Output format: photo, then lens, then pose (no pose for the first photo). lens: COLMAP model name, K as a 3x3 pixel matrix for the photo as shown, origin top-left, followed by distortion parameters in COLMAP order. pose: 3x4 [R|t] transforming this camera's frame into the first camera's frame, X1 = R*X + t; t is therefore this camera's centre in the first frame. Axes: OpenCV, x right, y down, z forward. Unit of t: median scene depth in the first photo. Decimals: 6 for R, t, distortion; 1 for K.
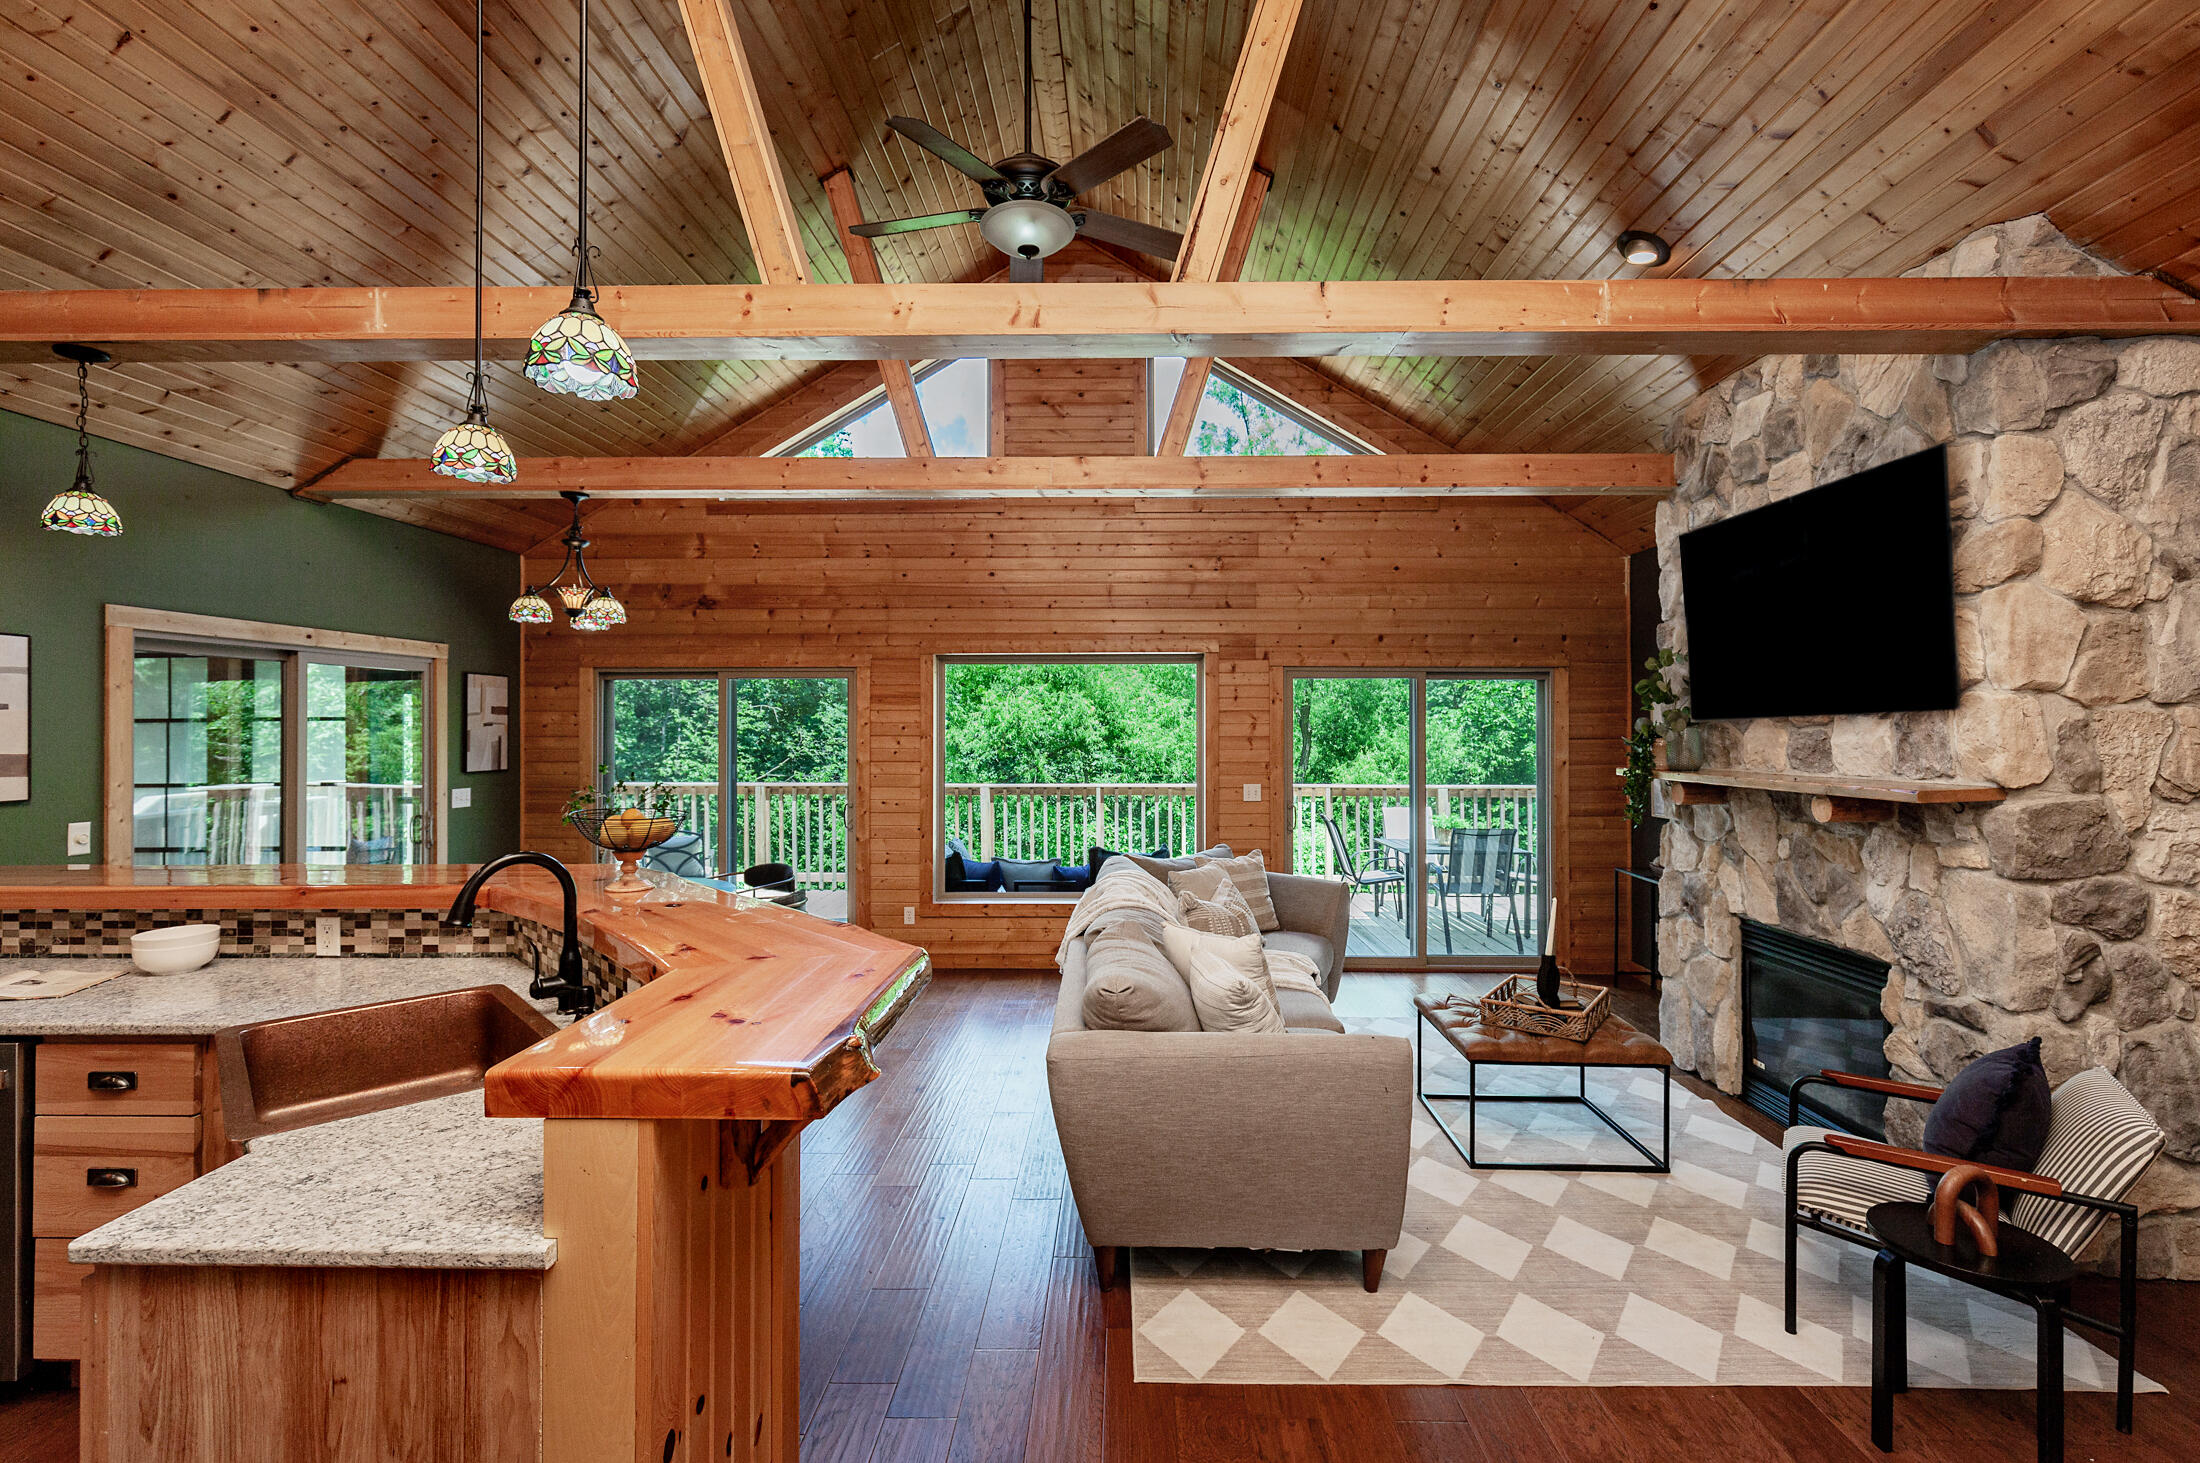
lens RADIAL K [[1001.8, 0, 1062.5], [0, 1001.8, 718.9], [0, 0, 1]] dist [0.012323, -0.004647]
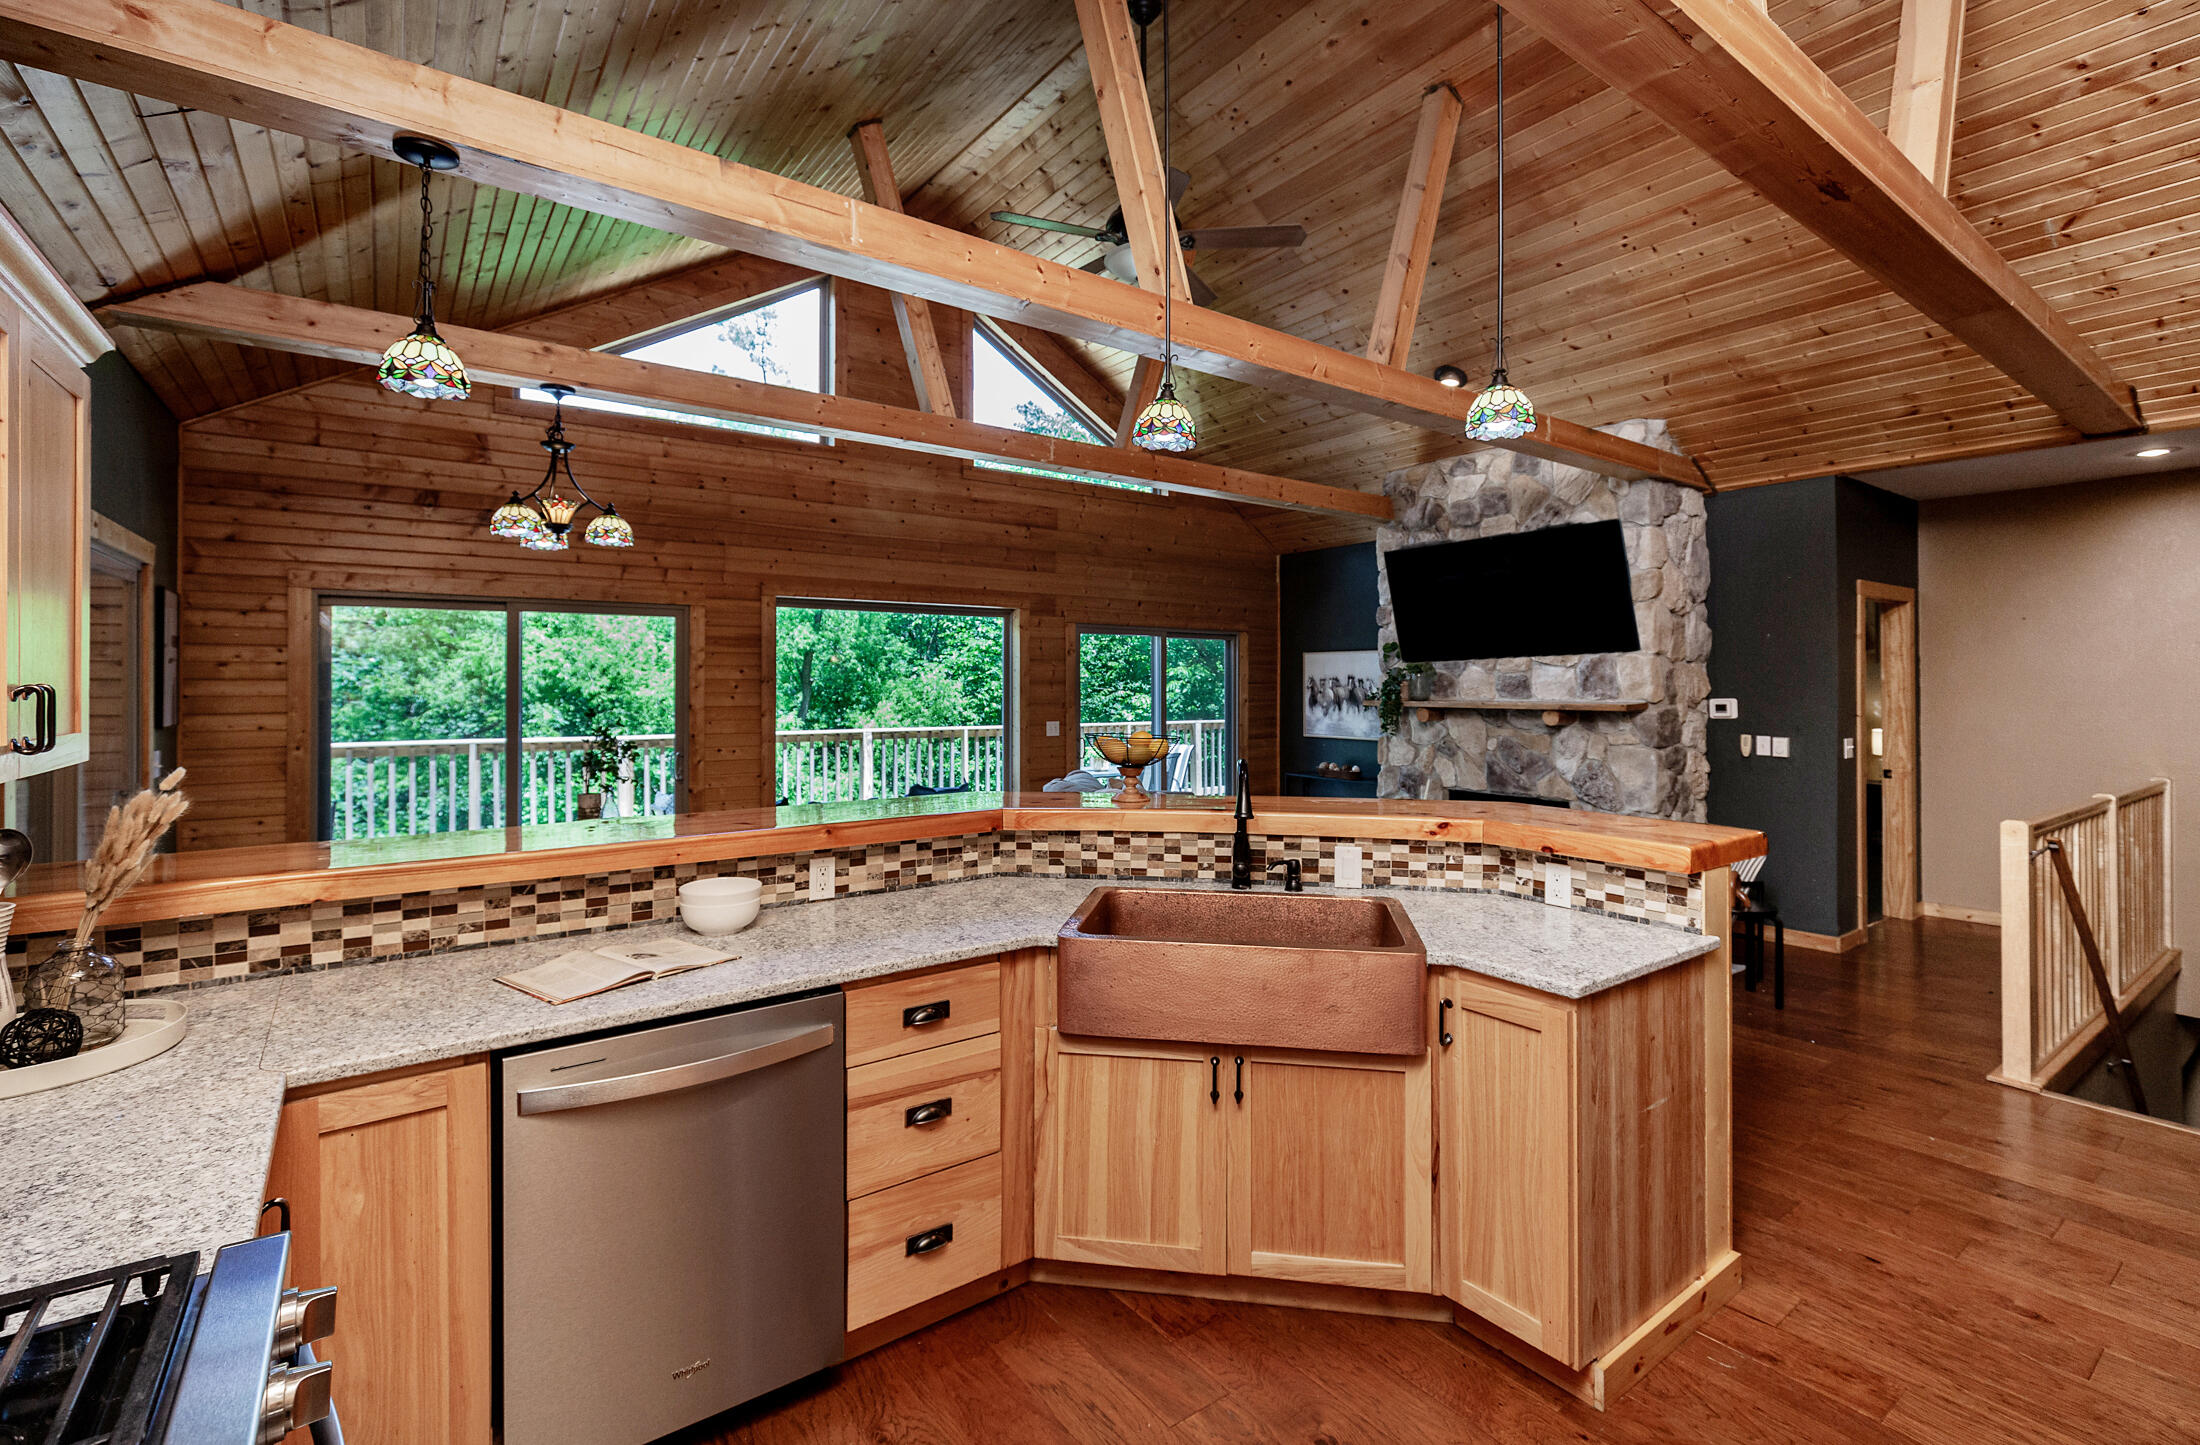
lens RADIAL K [[1001.8, 0, 1127.4], [0, 1001.8, 658.8], [0, 0, 1]] dist [0.012323, -0.004647]
pose [[0.786226, 0.017654, 0.617687, -0.803740], [-0.007702, 0.999794, -0.018771, 0.019423], [-0.617891, 0.010001, 0.786200, 0.064738]]
